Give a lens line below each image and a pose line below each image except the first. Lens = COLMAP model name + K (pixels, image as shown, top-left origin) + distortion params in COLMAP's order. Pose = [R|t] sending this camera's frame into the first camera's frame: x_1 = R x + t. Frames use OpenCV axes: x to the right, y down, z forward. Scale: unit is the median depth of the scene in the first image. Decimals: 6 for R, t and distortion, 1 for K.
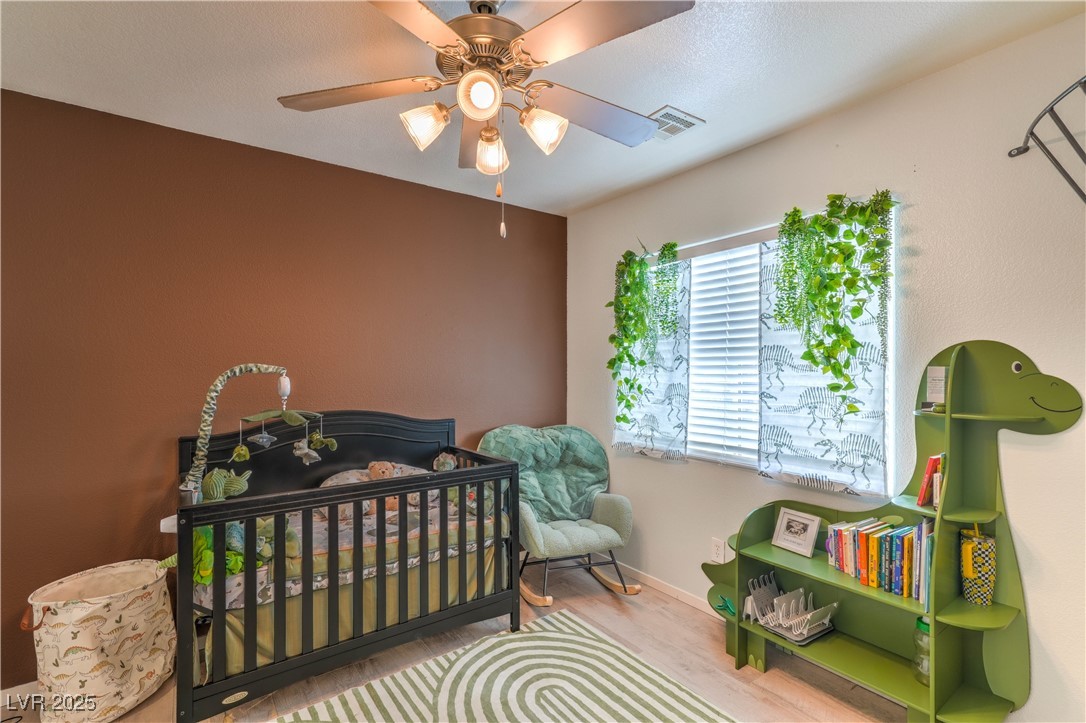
lens RADIAL K [[500.4, 0, 539.2], [0, 500.4, 364.6], [0, 0, 1]] dist [0.004376, 0.000379]
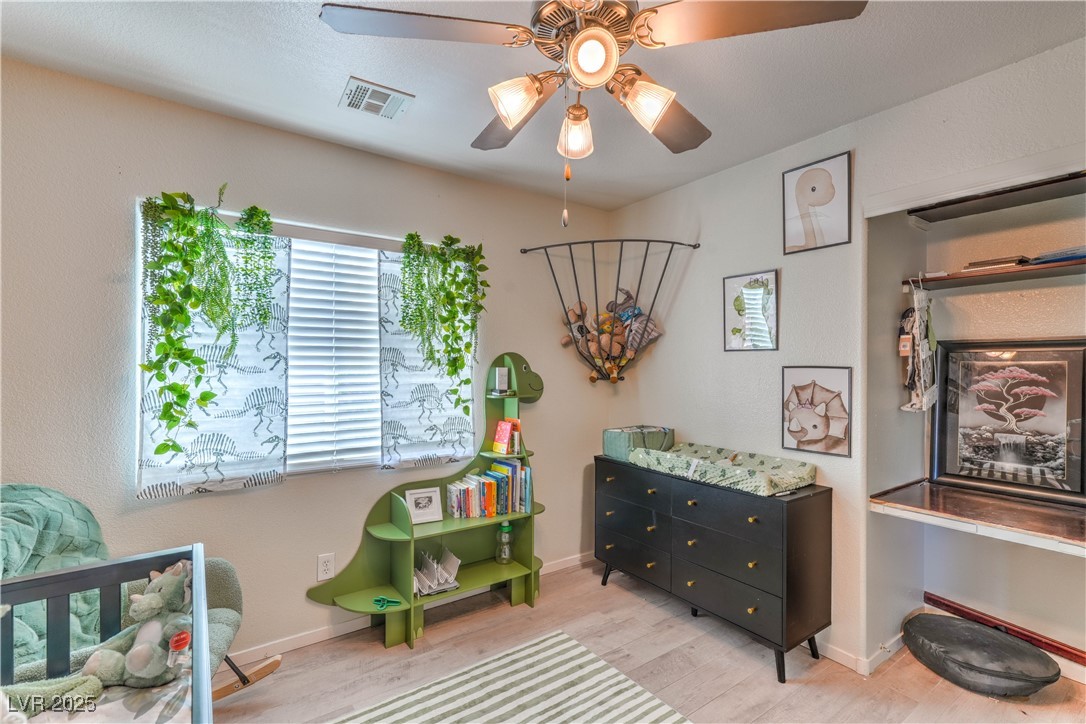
lens RADIAL K [[500.4, 0, 538.1], [0, 500.4, 367.4], [0, 0, 1]] dist [0.004376, 0.000379]
pose [[-0.012761, 0.002286, 0.999916, -0.621213], [-0.006697, 0.999975, -0.002372, 0.004959], [-0.999896, -0.006726, -0.012745, 0.678472]]
